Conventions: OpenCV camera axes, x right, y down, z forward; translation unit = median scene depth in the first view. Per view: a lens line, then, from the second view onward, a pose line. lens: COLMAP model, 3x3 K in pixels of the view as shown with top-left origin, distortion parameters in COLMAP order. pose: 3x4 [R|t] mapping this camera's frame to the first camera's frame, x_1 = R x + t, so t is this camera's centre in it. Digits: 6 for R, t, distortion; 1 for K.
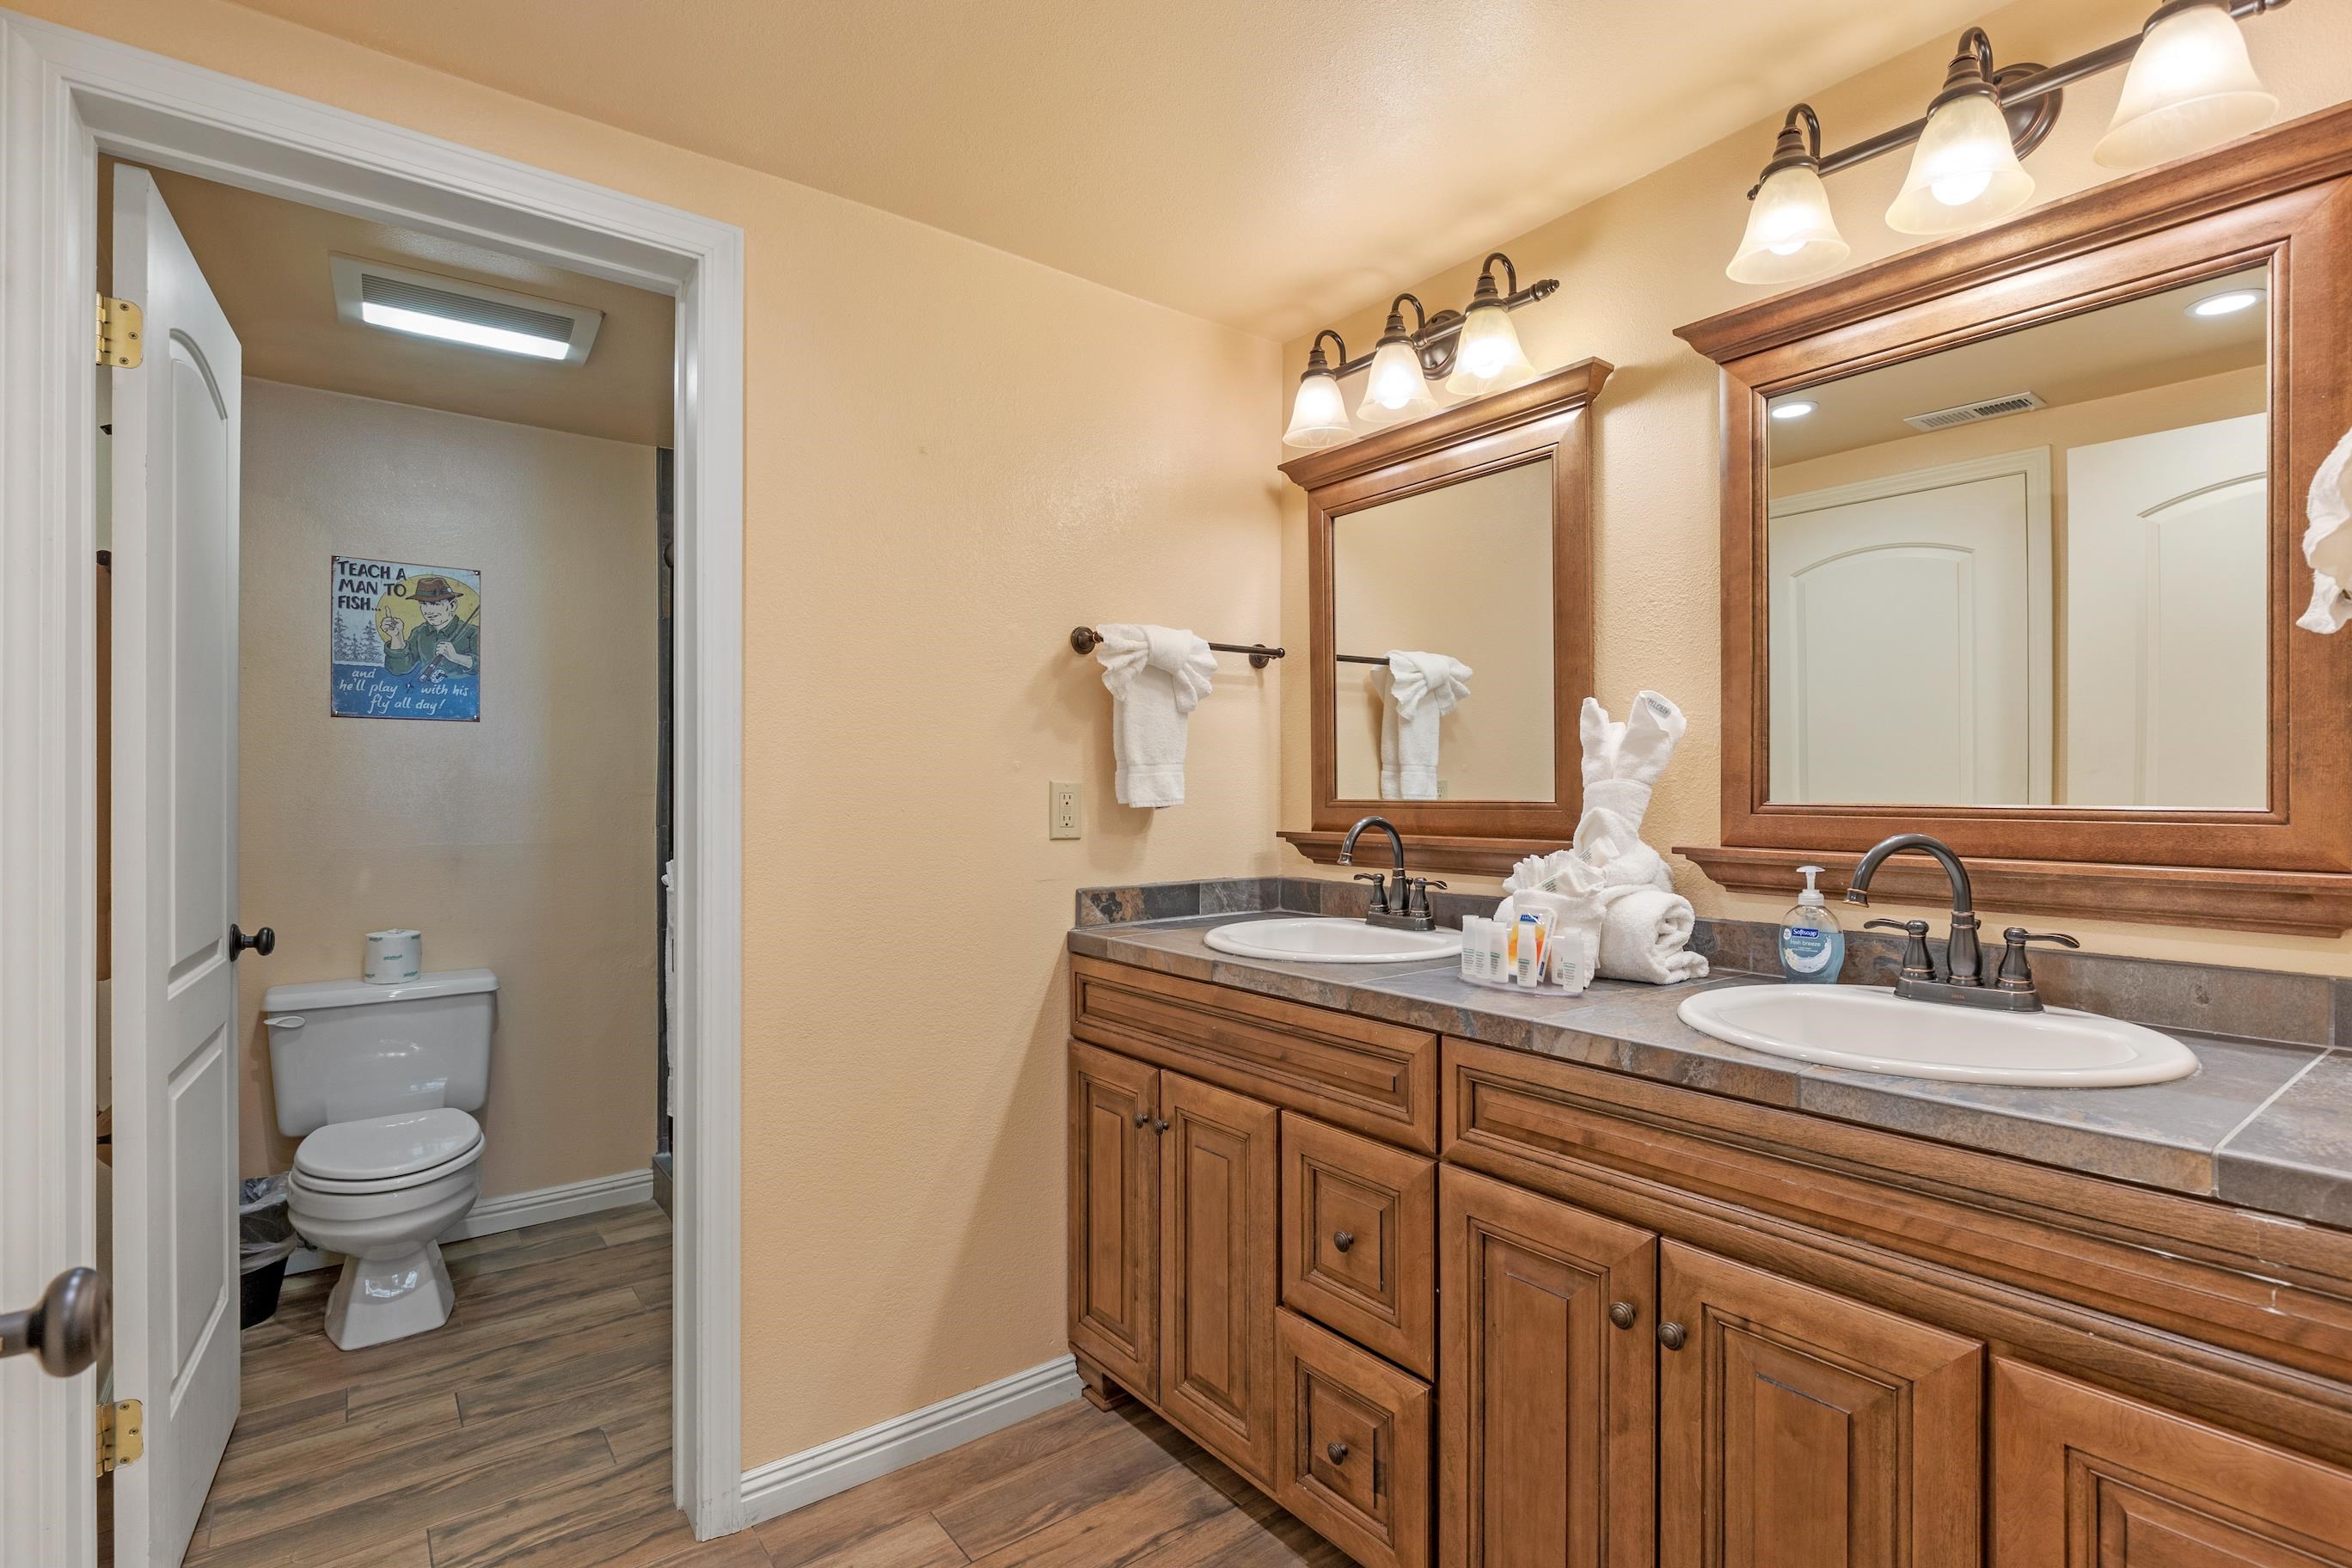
lens RADIAL K [[1107.5, 0, 1176.0], [0, 1107.5, 784.0], [0, 0, 1]] dist [0.002574, 0.000872]
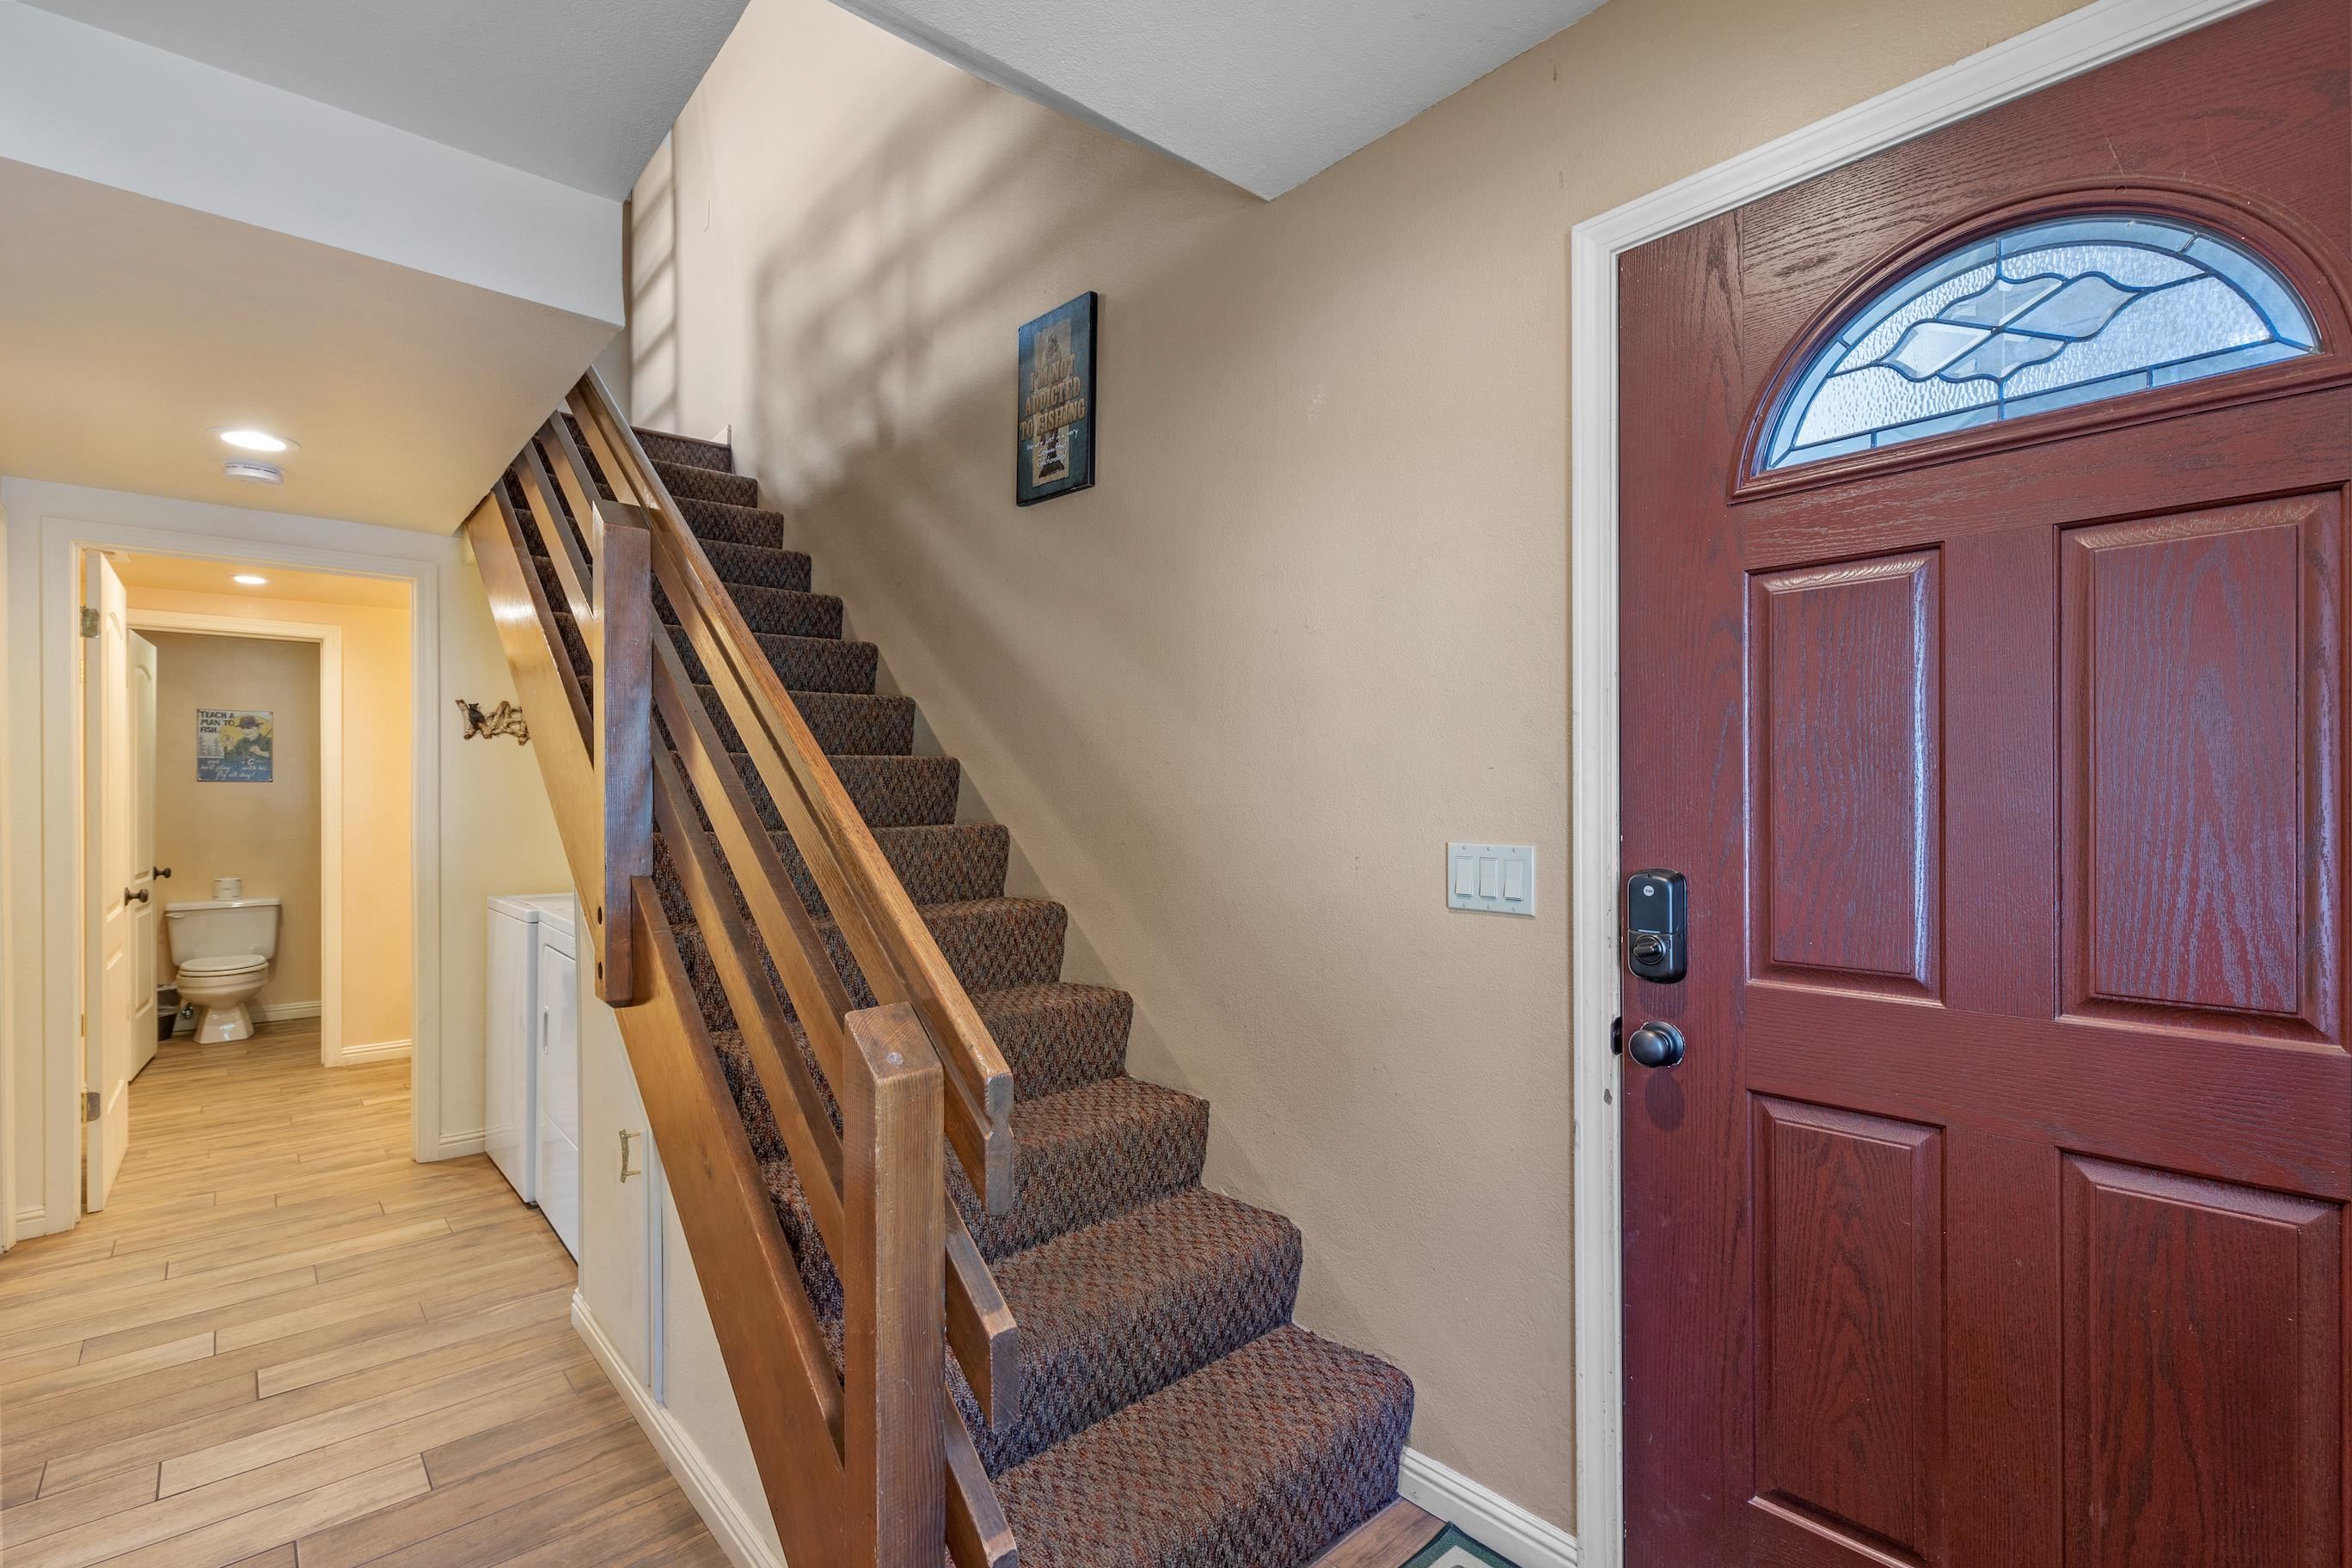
lens RADIAL K [[1061.2, 0, 1188.8], [0, 1061.2, 791.2], [0, 0, 1]] dist [0.000964, -0.000511]
pose [[0.996463, -0.009140, 0.083534, 1.059813], [0.009358, 0.999954, -0.002219, -0.019545], [-0.083510, 0.002993, 0.996502, -1.310120]]
